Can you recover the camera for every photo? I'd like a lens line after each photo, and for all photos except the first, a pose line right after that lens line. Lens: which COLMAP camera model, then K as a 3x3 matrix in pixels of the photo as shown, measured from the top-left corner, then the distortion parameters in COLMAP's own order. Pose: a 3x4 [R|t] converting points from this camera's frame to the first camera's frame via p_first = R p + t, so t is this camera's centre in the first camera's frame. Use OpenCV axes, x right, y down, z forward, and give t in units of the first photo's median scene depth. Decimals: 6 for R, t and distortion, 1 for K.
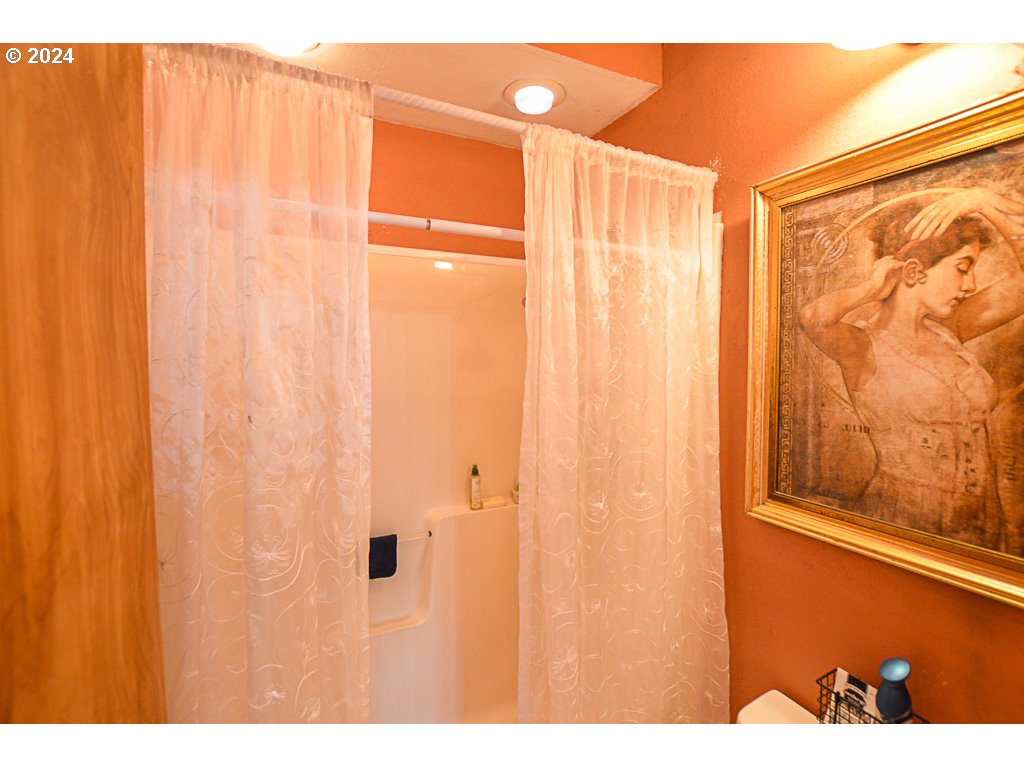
lens RADIAL K [[473.4, 0, 511.3], [0, 473.4, 382.4], [0, 0, 1]] dist [-0.018878, 0.000416]
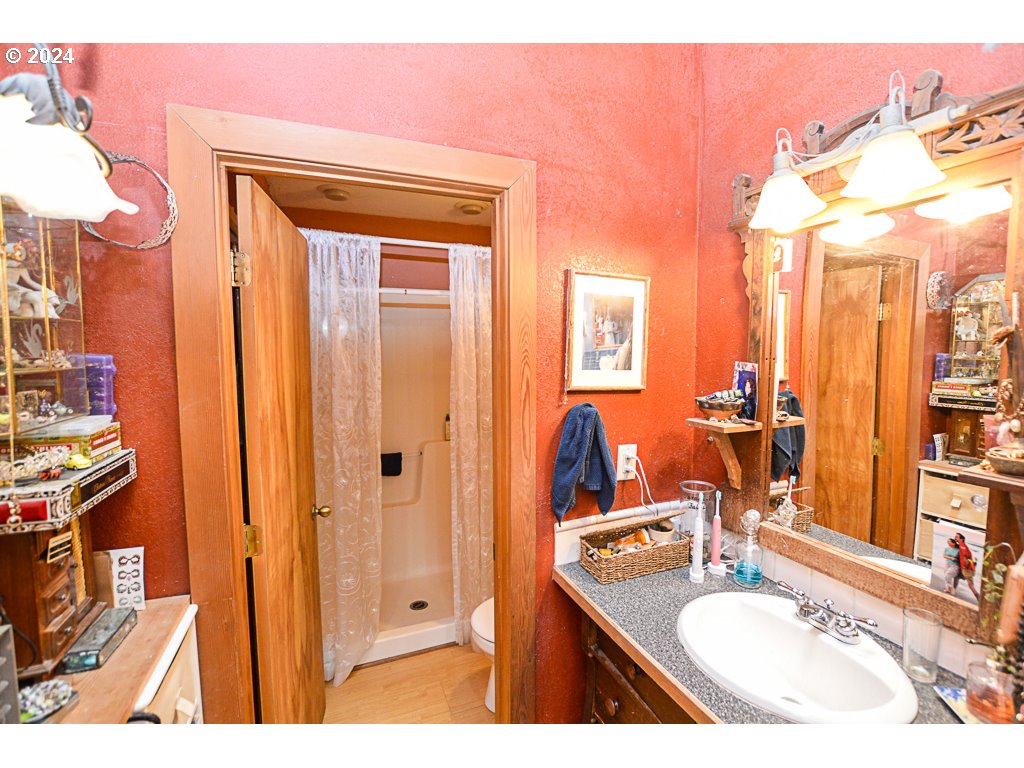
lens RADIAL K [[473.4, 0, 515.3], [0, 473.4, 385.1], [0, 0, 1]] dist [-0.018878, 0.000416]
pose [[0.998754, 0.000421, -0.049895, 0.477197], [0.000794, 0.999704, 0.024313, 0.058660], [0.049890, -0.024323, 0.998459, -1.287602]]
